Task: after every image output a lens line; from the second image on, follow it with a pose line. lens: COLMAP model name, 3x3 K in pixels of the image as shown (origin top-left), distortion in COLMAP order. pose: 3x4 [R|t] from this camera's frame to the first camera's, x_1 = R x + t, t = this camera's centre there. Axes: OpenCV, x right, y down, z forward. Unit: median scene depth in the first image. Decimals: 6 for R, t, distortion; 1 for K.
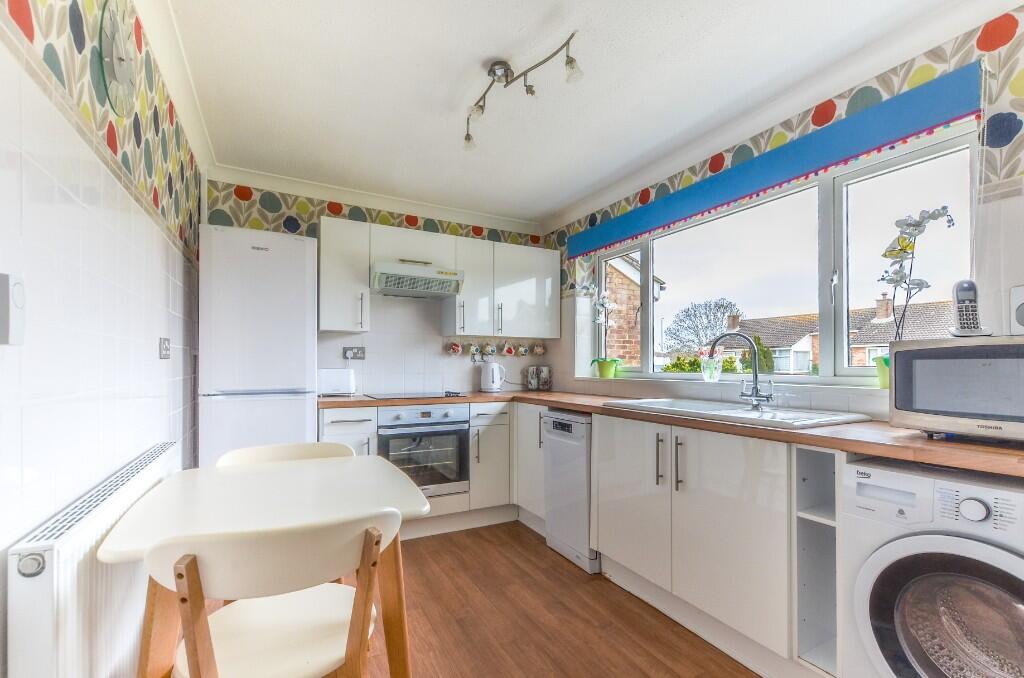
lens RADIAL K [[450.7, 0, 515.7], [0, 450.7, 343.9], [0, 0, 1]] dist [0.002978, -0.000057]
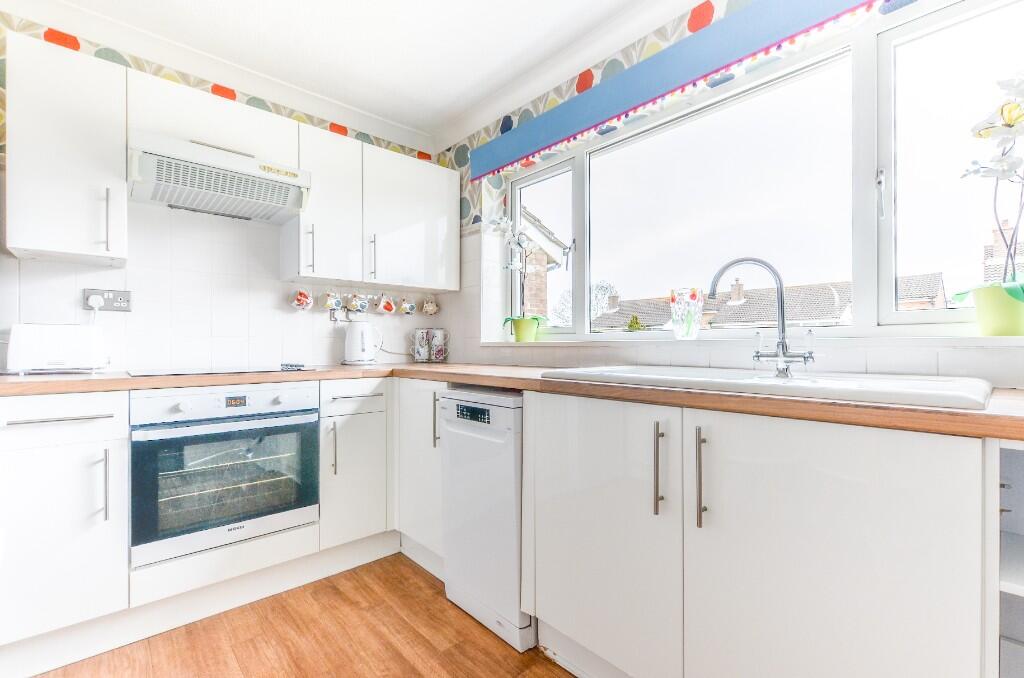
lens RADIAL K [[450.7, 0, 515.7], [0, 450.7, 343.9], [0, 0, 1]] dist [0.002978, -0.000057]
pose [[0.969183, -0.003655, 0.246313, 0.006402], [-0.007353, 0.999015, 0.043758, 0.045222], [-0.246231, -0.044221, 0.968202, 0.290770]]
